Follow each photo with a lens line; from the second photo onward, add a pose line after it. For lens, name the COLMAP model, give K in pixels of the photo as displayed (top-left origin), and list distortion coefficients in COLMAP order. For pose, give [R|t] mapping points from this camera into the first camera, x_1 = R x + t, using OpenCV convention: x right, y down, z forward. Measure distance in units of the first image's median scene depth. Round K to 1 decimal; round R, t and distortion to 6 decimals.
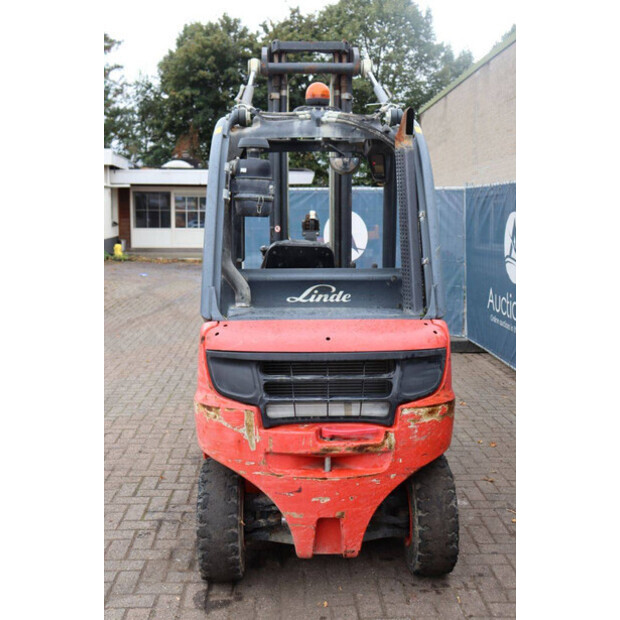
lens RADIAL K [[712.3, 0, 310.0], [0, 712.3, 310.0], [0, 0, 1]] dist [-0.012957, 0.005994]
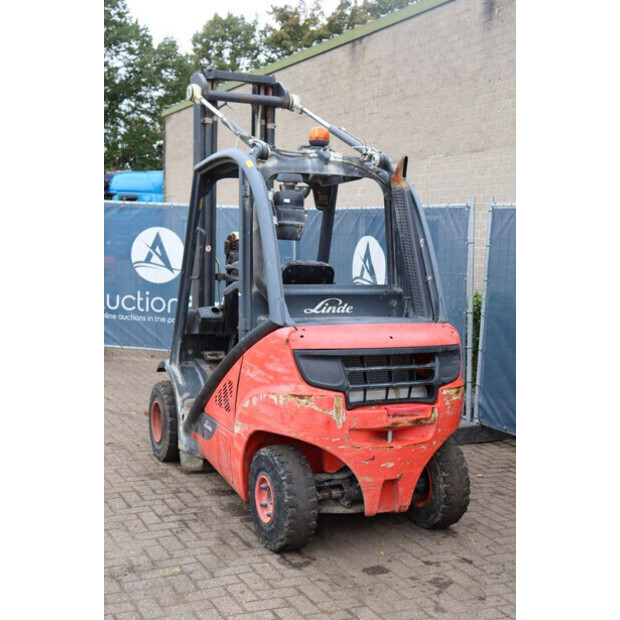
lens RADIAL K [[892.9, 0, 310.0], [0, 892.9, 310.0], [0, 0, 1]] dist [0.062161, 0.179995]
pose [[0.916747, -0.006962, 0.399407, -0.730381], [0.024027, 0.998999, -0.037734, 0.046734], [-0.398745, 0.044189, 0.915997, -0.409646]]
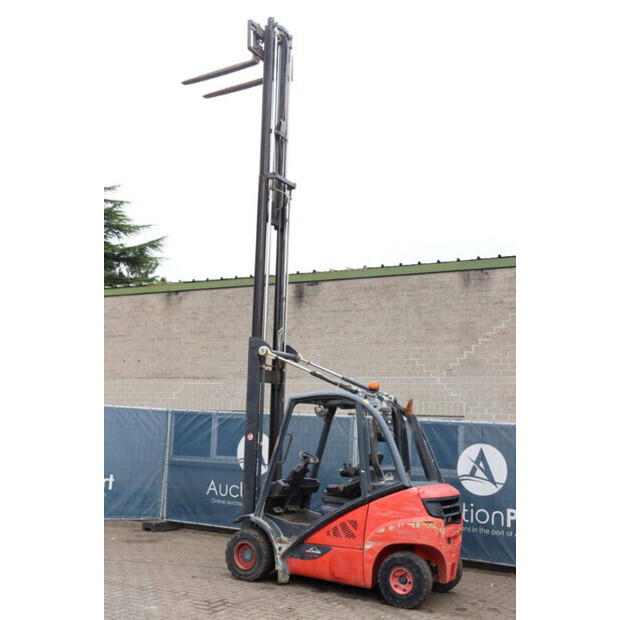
lens RADIAL K [[768.8, 0, 310.0], [0, 768.8, 310.0], [0, 0, 1]] dist [-0.006997, 0.205350]
pose [[0.519801, 0.153861, 0.840317, -2.682613], [0.069675, 0.972735, -0.221206, -0.016945], [-0.851441, 0.173532, 0.494909, -0.094152]]
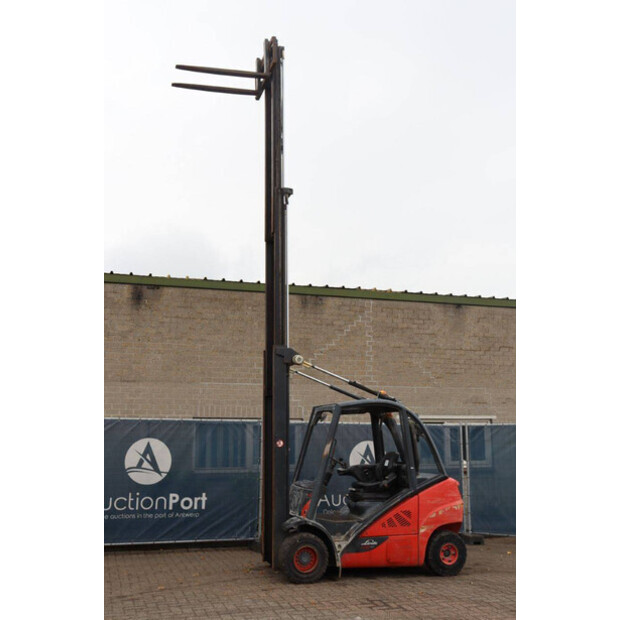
lens RADIAL K [[685.0, 0, 310.0], [0, 685.0, 310.0], [0, 0, 1]] dist [-0.051921, 0.187542]
pose [[-0.267902, 0.177537, 0.946947, -2.915590], [0.123173, 0.981121, -0.149097, -0.329725], [-0.955540, 0.076695, -0.284712, 2.401381]]
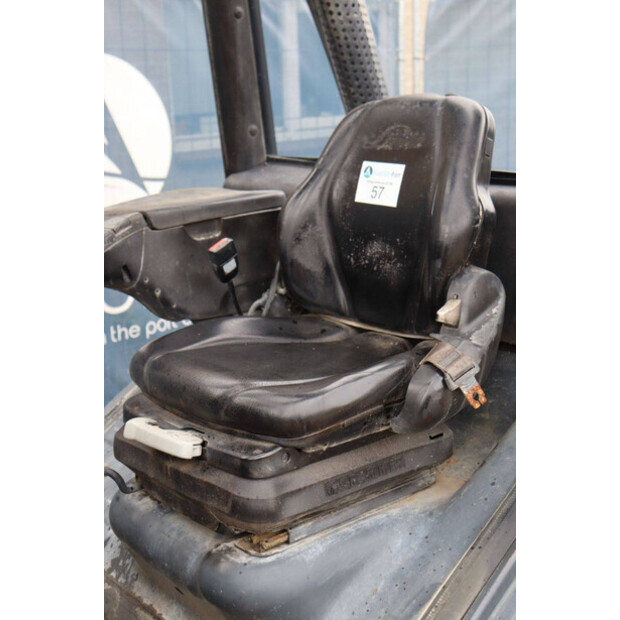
lens RADIAL K [[915.4, 0, 310.0], [0, 915.4, 310.0], [0, 0, 1]] dist [0.121604, 0.011552]
pose [[-0.641250, -0.175520, 0.746988, -0.414257], [0.129094, 0.934935, 0.330502, -0.191570], [-0.756395, 0.308366, -0.576869, 1.638358]]
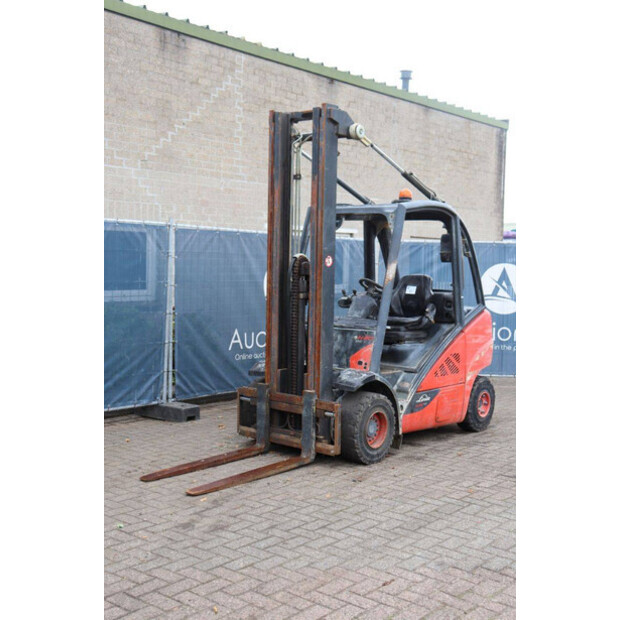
lens RADIAL K [[812.3, 0, 310.0], [0, 812.3, 310.0], [0, 0, 1]] dist [0.025396, 0.053464]
pose [[-0.747557, -0.057167, 0.661733, -1.490342], [0.063588, 0.985553, 0.156977, -0.438386], [-0.661147, 0.159428, -0.733121, 3.386396]]
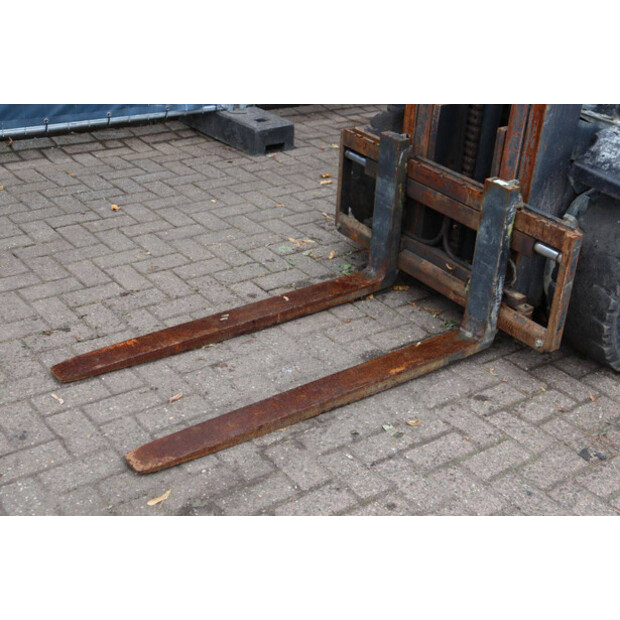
lens RADIAL K [[926.4, 0, 313.0], [0, 926.4, 306.2], [0, 0, 1]] dist [0.092227, 0.182598]
pose [[-0.565074, -0.418730, 0.710884, -0.694019], [0.043818, 0.845188, 0.532669, -0.293309], [-0.823876, 0.332148, -0.459246, 2.480675]]
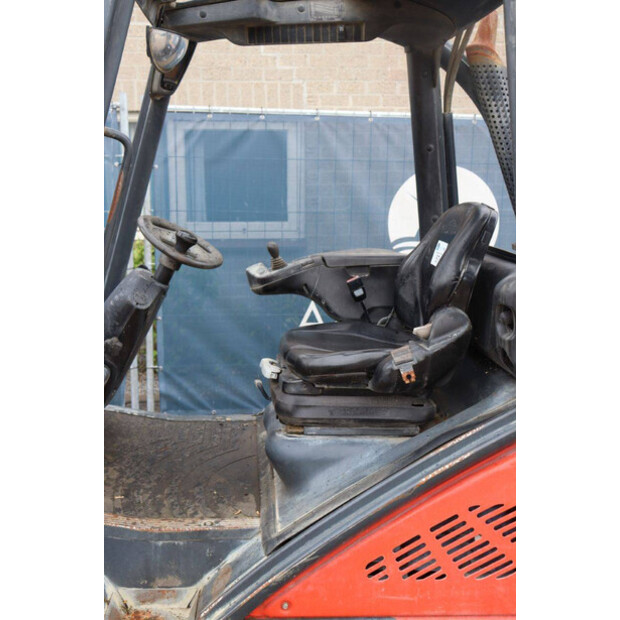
lens RADIAL K [[735.9, 0, 310.0], [0, 735.9, 310.0], [0, 0, 1]] dist [0.006309, 0.006383]
pose [[-0.063467, -0.182258, 0.981200, -0.728433], [0.122931, 0.974267, 0.188921, -0.173164], [-0.990384, 0.132610, -0.039428, 1.426599]]
